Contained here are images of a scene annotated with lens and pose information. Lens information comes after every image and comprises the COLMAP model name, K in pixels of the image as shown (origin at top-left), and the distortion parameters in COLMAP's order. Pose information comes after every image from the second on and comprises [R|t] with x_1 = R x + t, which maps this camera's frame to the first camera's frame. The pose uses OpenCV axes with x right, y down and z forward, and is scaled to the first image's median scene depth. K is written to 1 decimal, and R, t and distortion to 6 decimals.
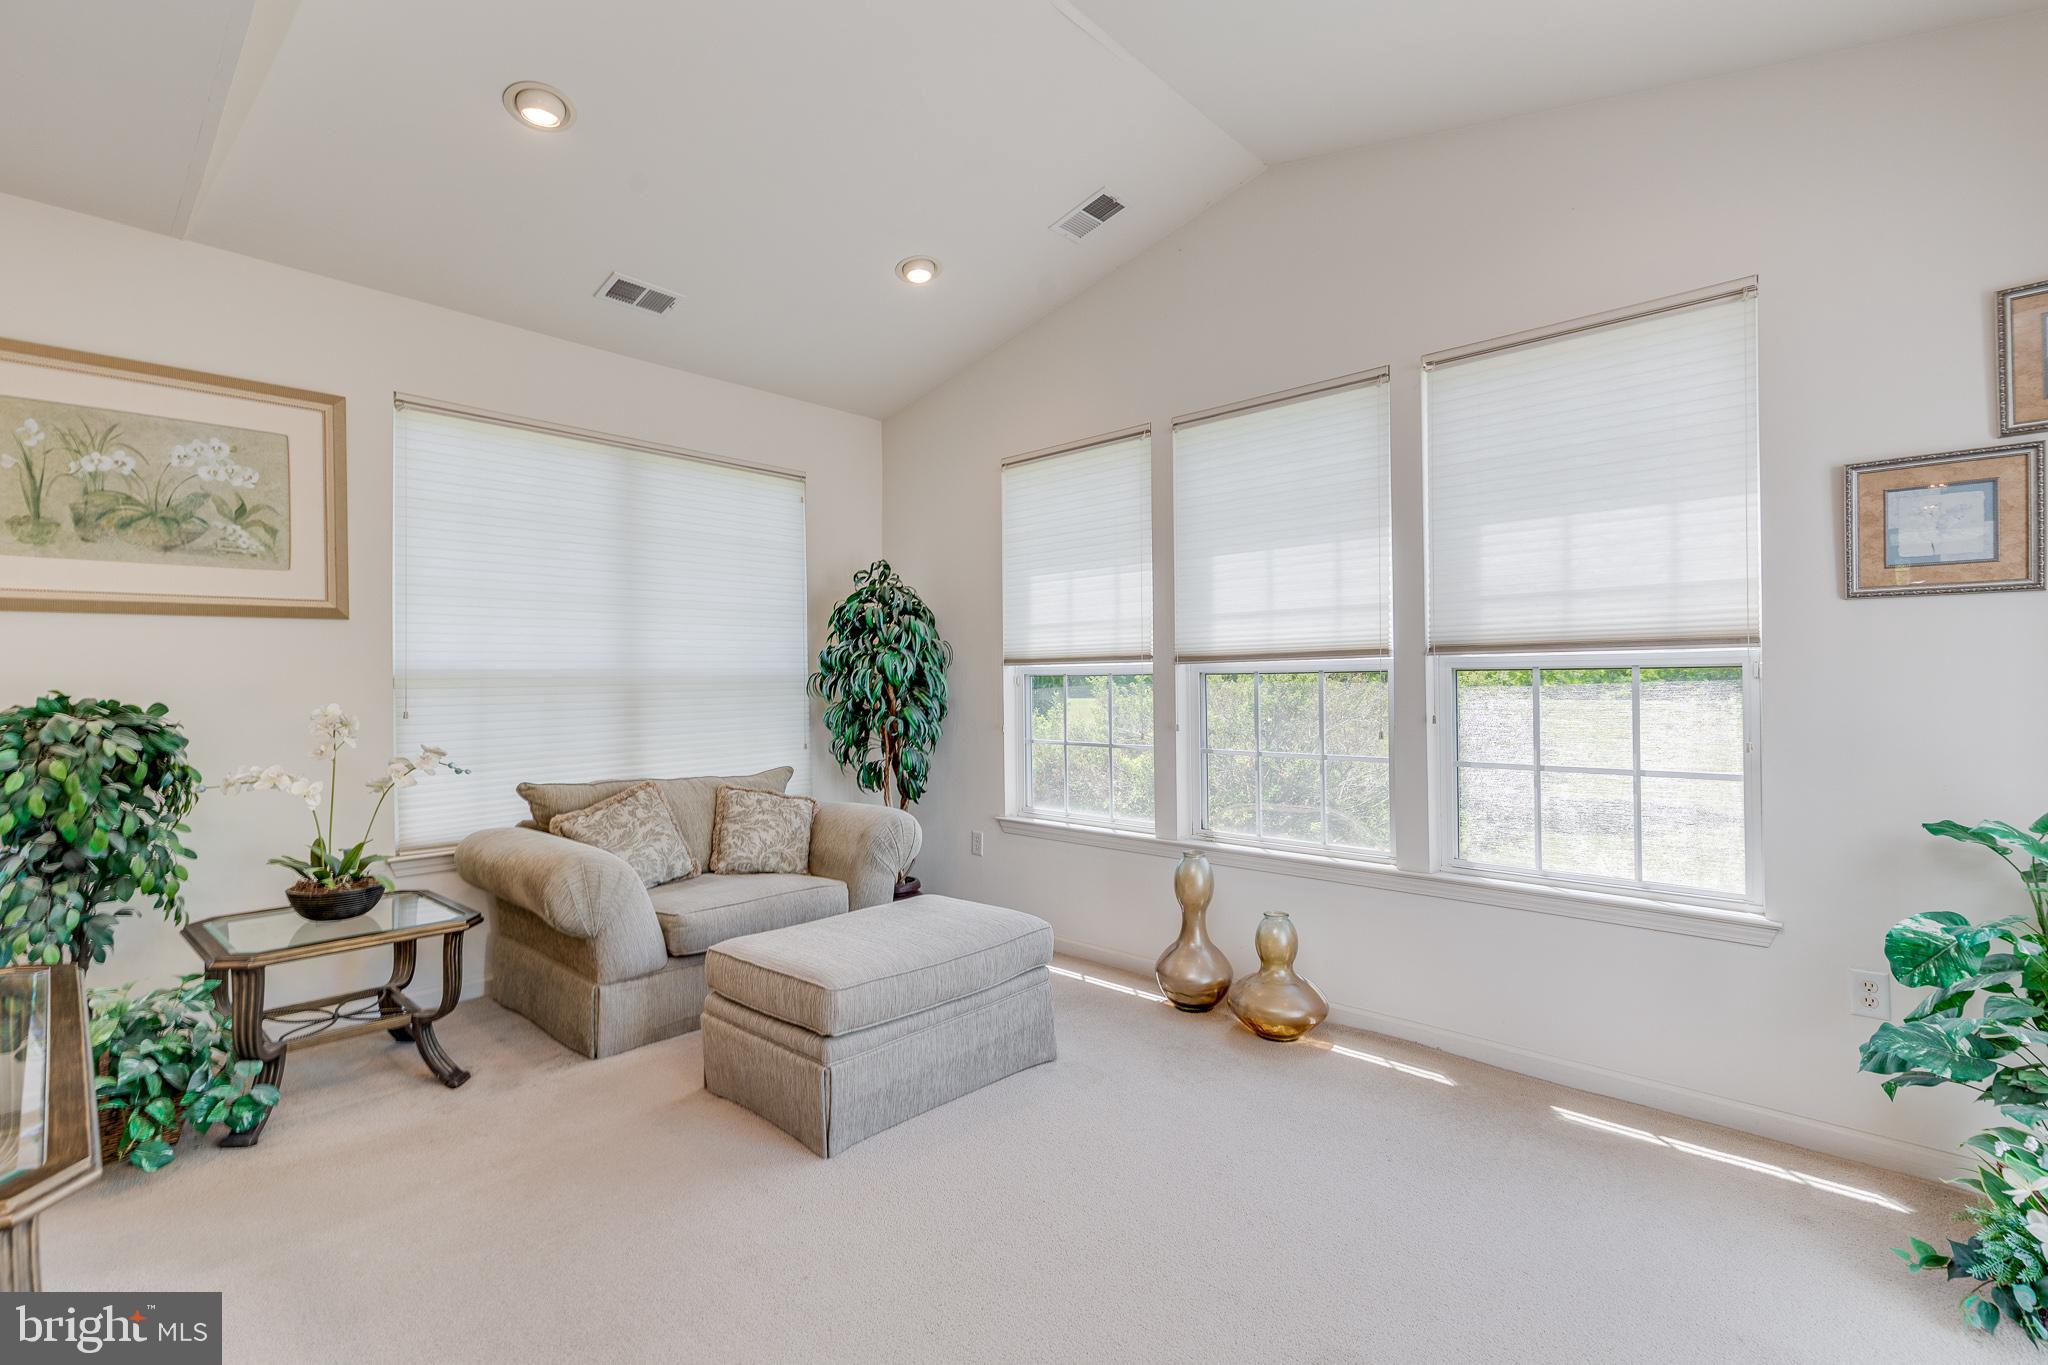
lens RADIAL K [[930.3, 0, 1016.6], [0, 930.3, 673.4], [0, 0, 1]] dist [0.006942, -0.001864]
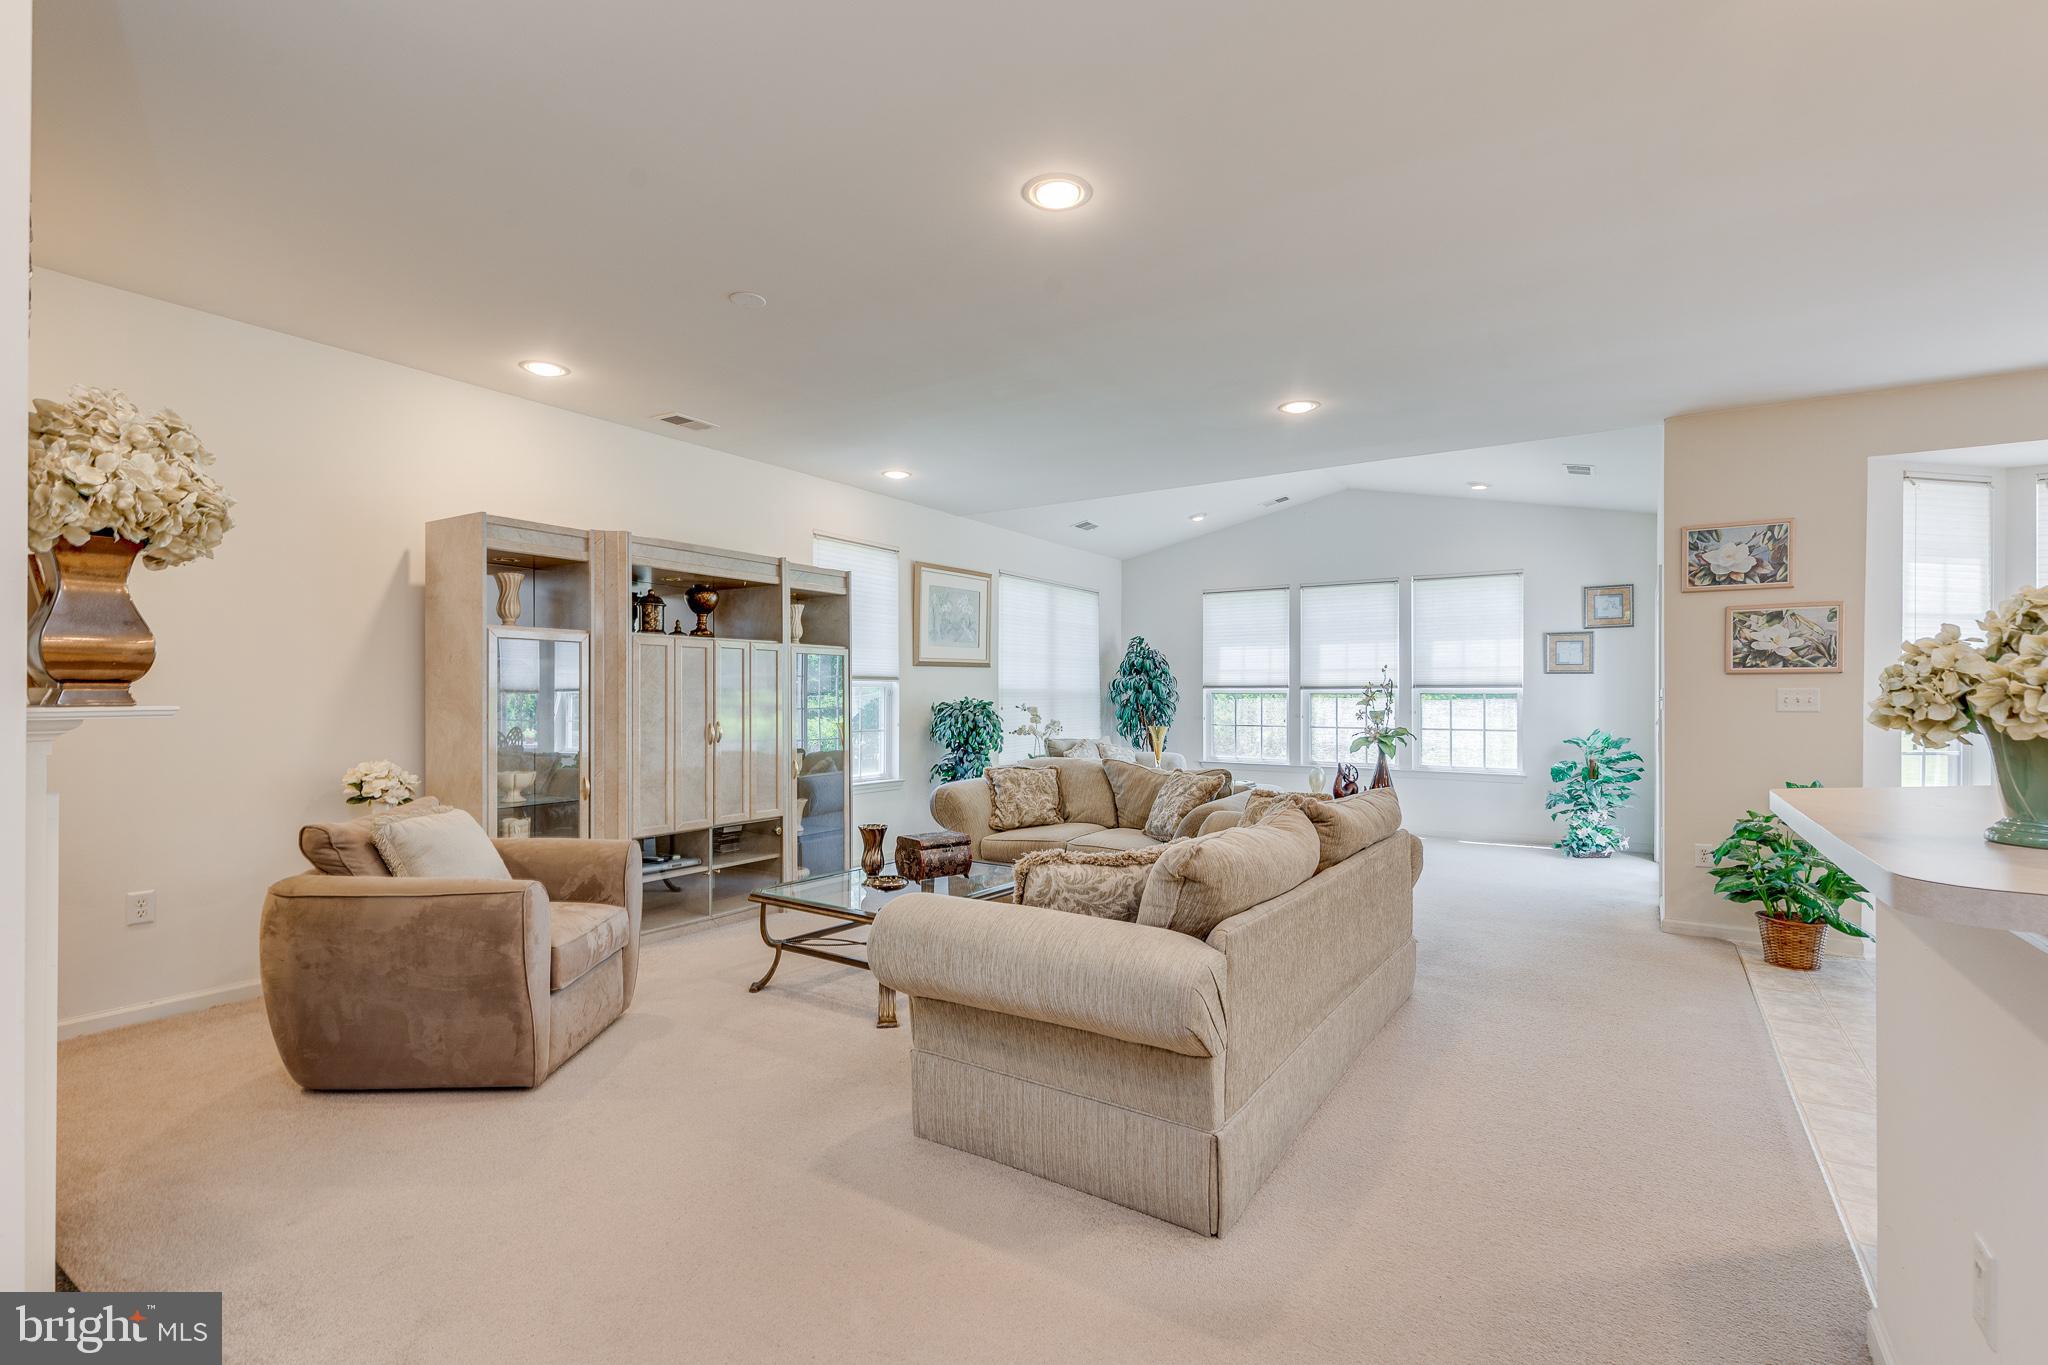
lens RADIAL K [[930.3, 0, 1025.4], [0, 930.3, 699.0], [0, 0, 1]] dist [0.006942, -0.001864]
pose [[0.984376, 0.008258, 0.175888, -1.161721], [-0.010513, 0.999874, 0.011891, -0.008017], [-0.175768, -0.013555, 0.984338, -1.487721]]
